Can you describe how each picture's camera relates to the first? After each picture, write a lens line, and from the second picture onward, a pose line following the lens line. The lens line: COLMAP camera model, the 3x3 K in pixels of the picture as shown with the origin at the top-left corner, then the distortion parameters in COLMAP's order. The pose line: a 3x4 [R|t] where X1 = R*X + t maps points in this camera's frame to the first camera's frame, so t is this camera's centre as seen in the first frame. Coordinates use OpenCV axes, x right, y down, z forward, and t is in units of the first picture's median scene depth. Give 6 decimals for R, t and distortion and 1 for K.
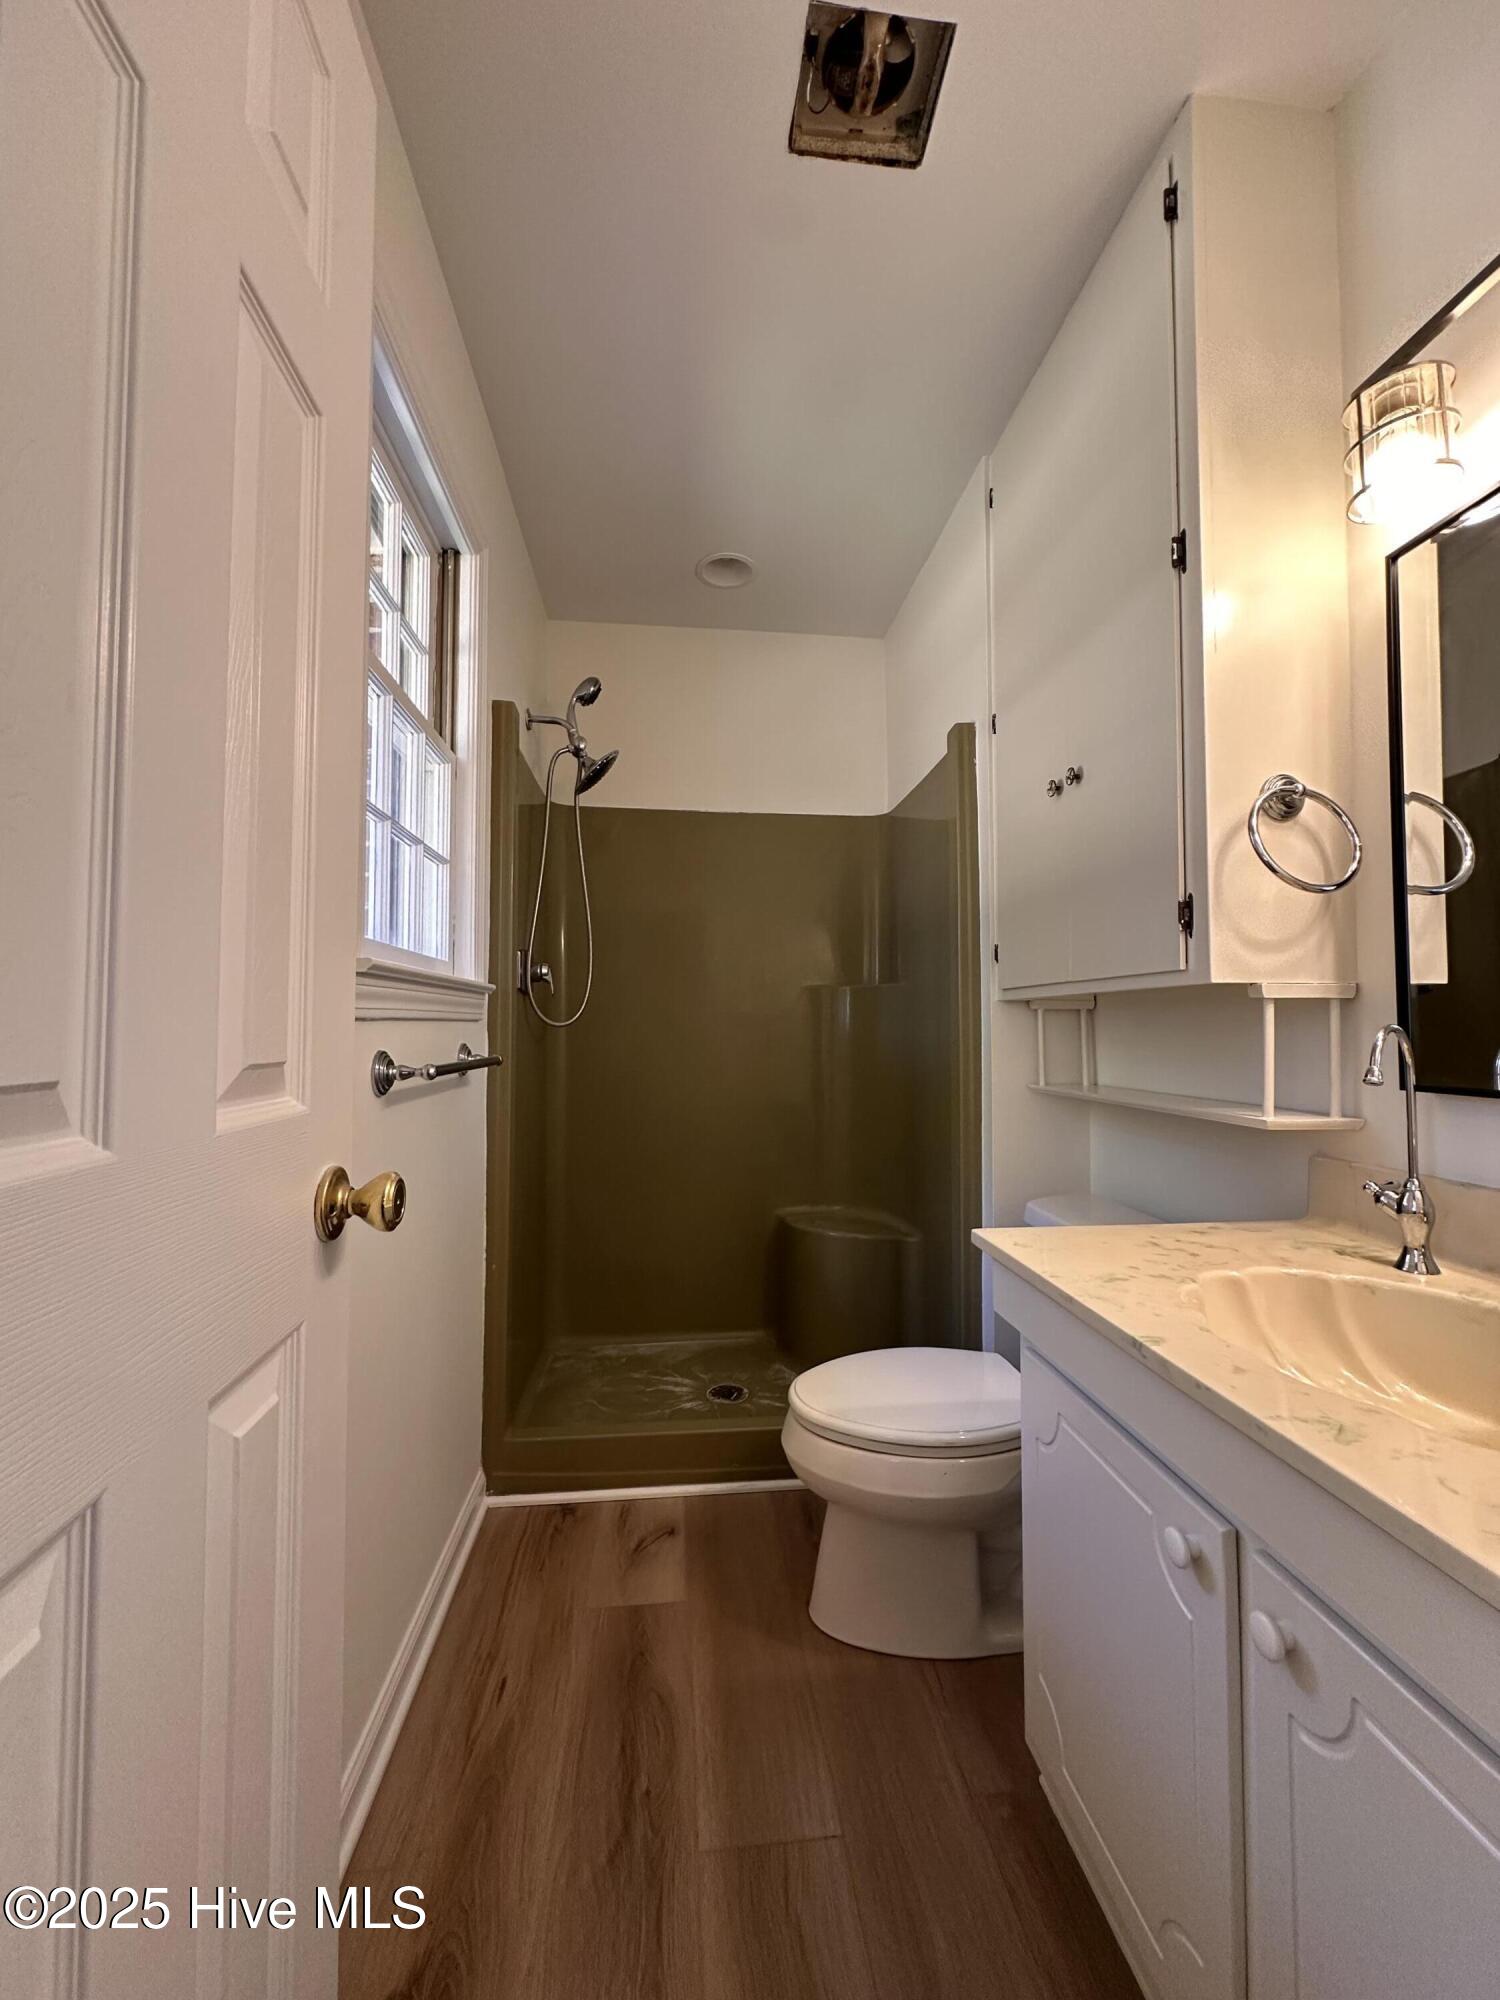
lens RADIAL K [[794.9, 0, 754.3], [0, 794.9, 998.6], [0, 0, 1]] dist [-0.002261, 0.000472]
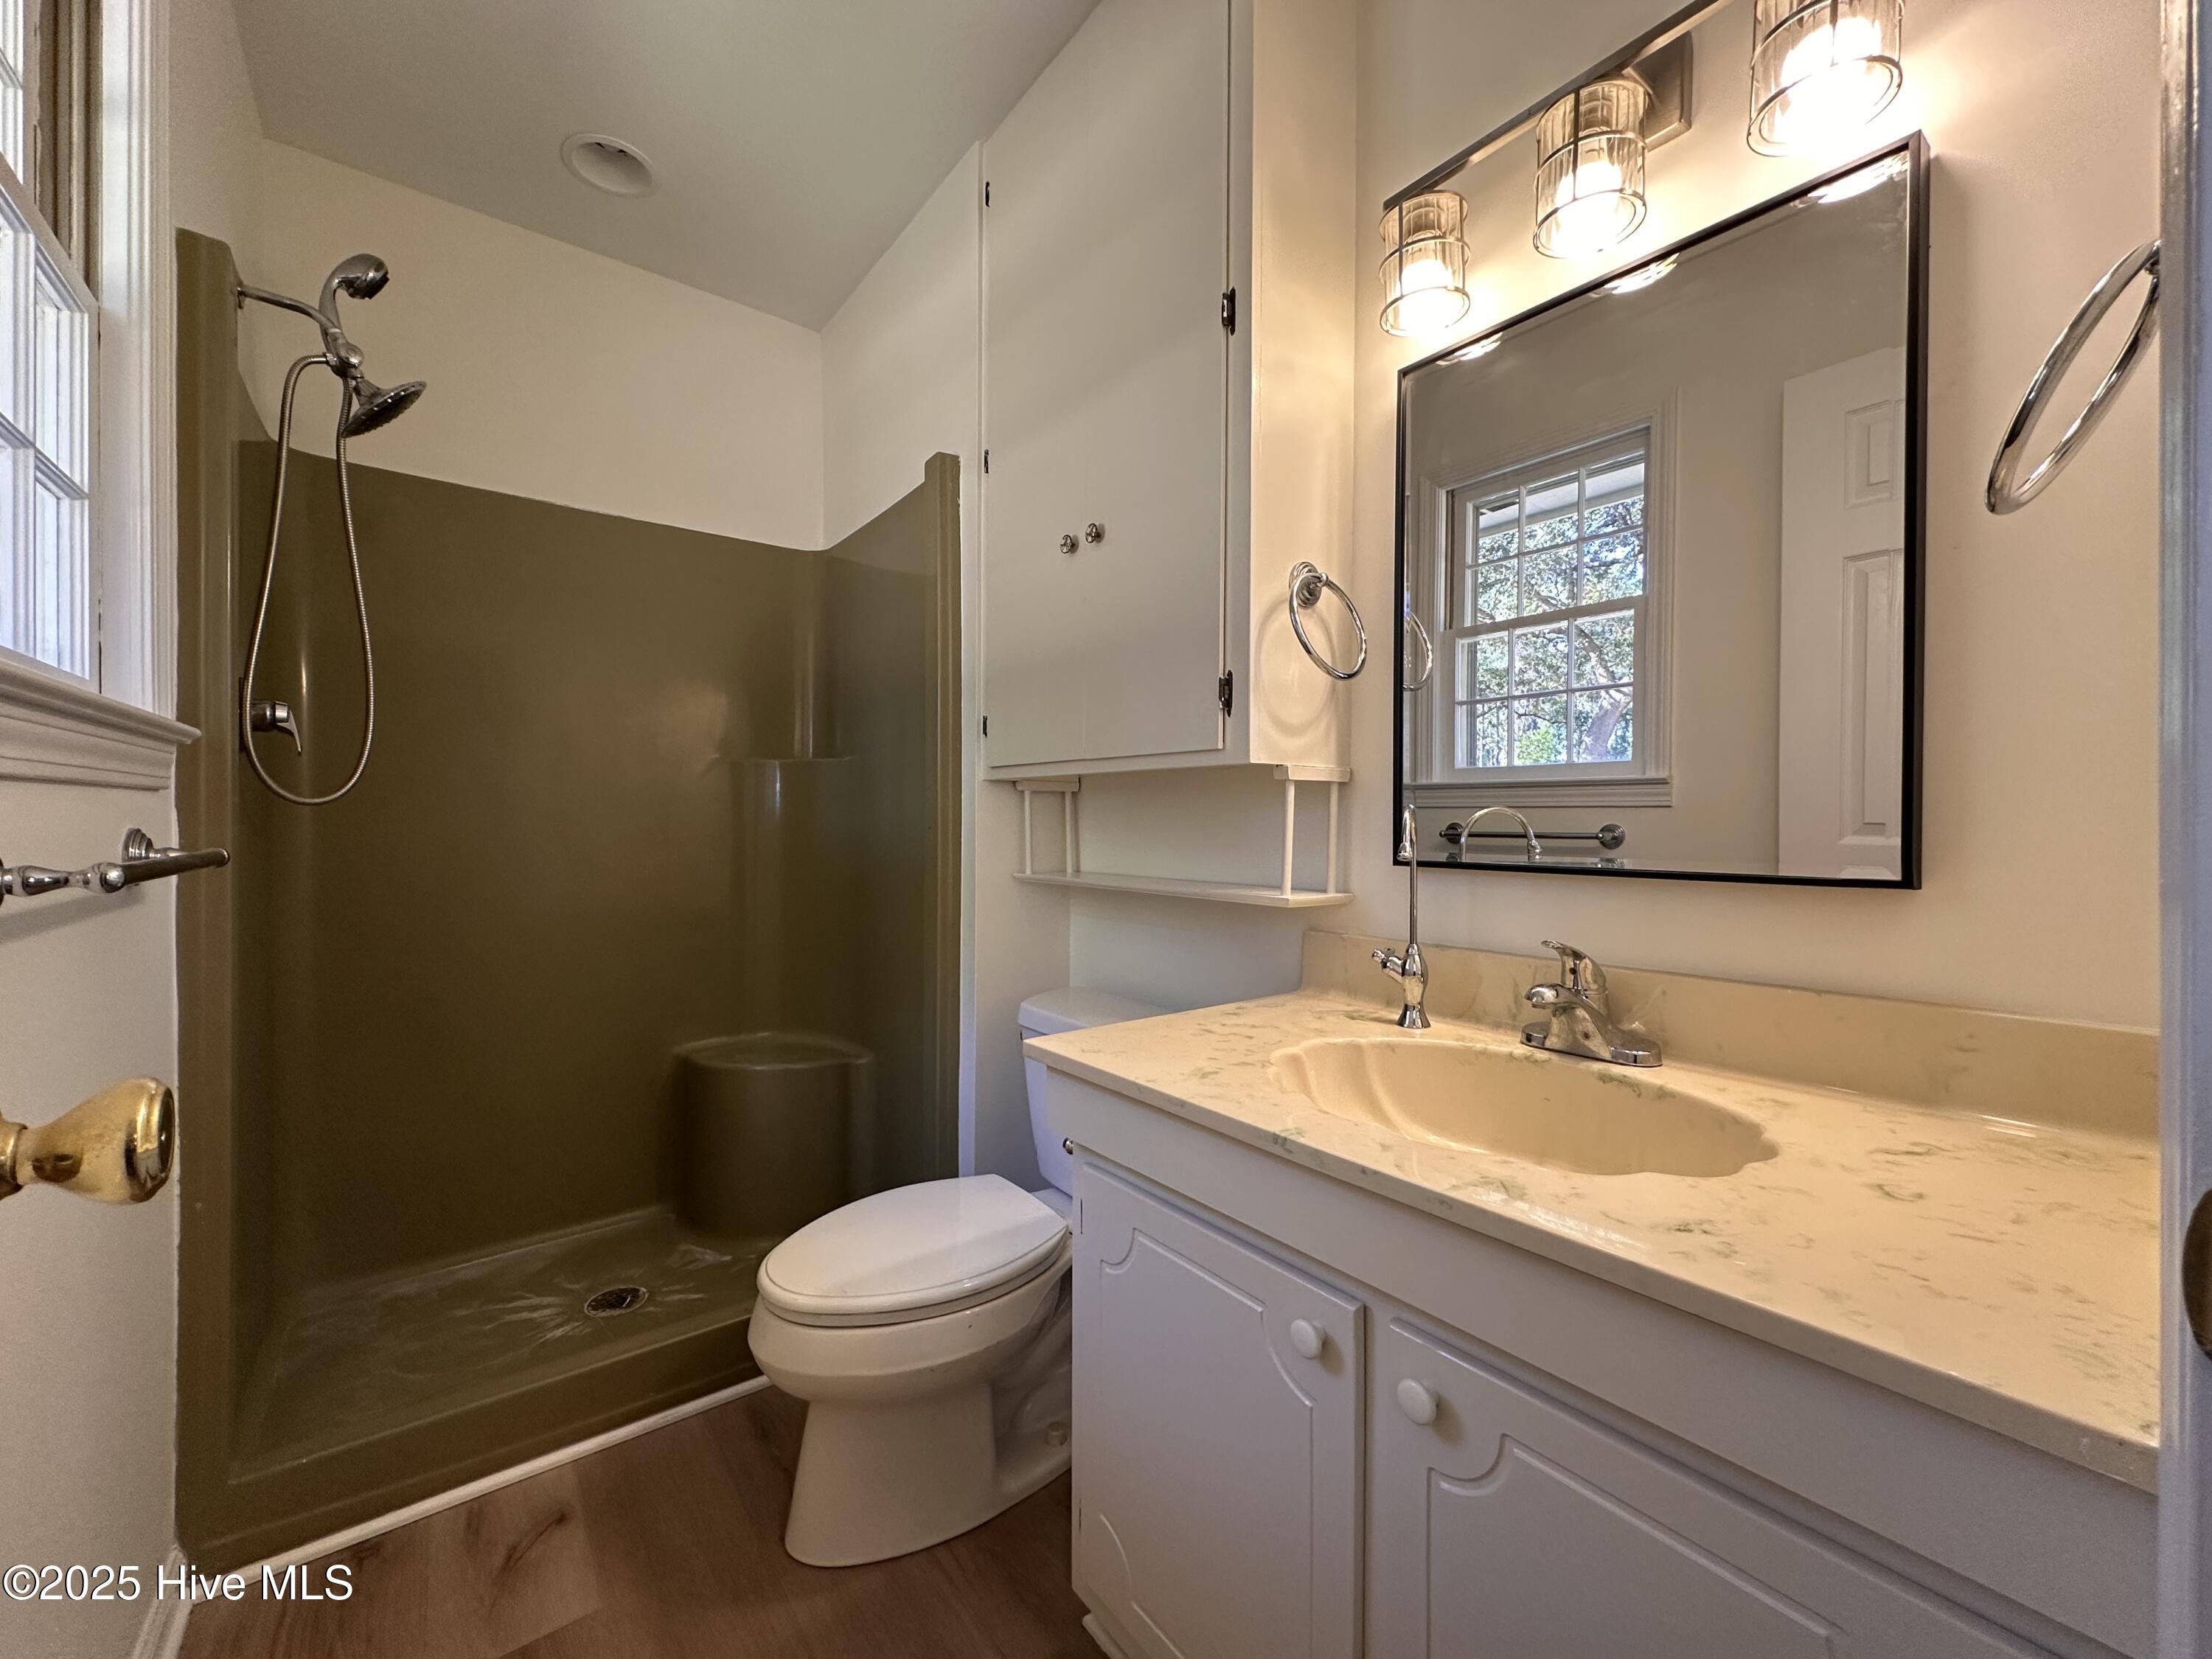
lens RADIAL K [[879.2, 0, 1104.7], [0, 879.2, 823.8], [0, 0, 1]] dist [-0.002261, 0.000472]
pose [[0.850140, 0.000471, 0.526556, -0.115713], [-0.023354, 0.999049, 0.036811, 0.014899], [-0.526038, -0.043592, 0.849343, 0.119703]]
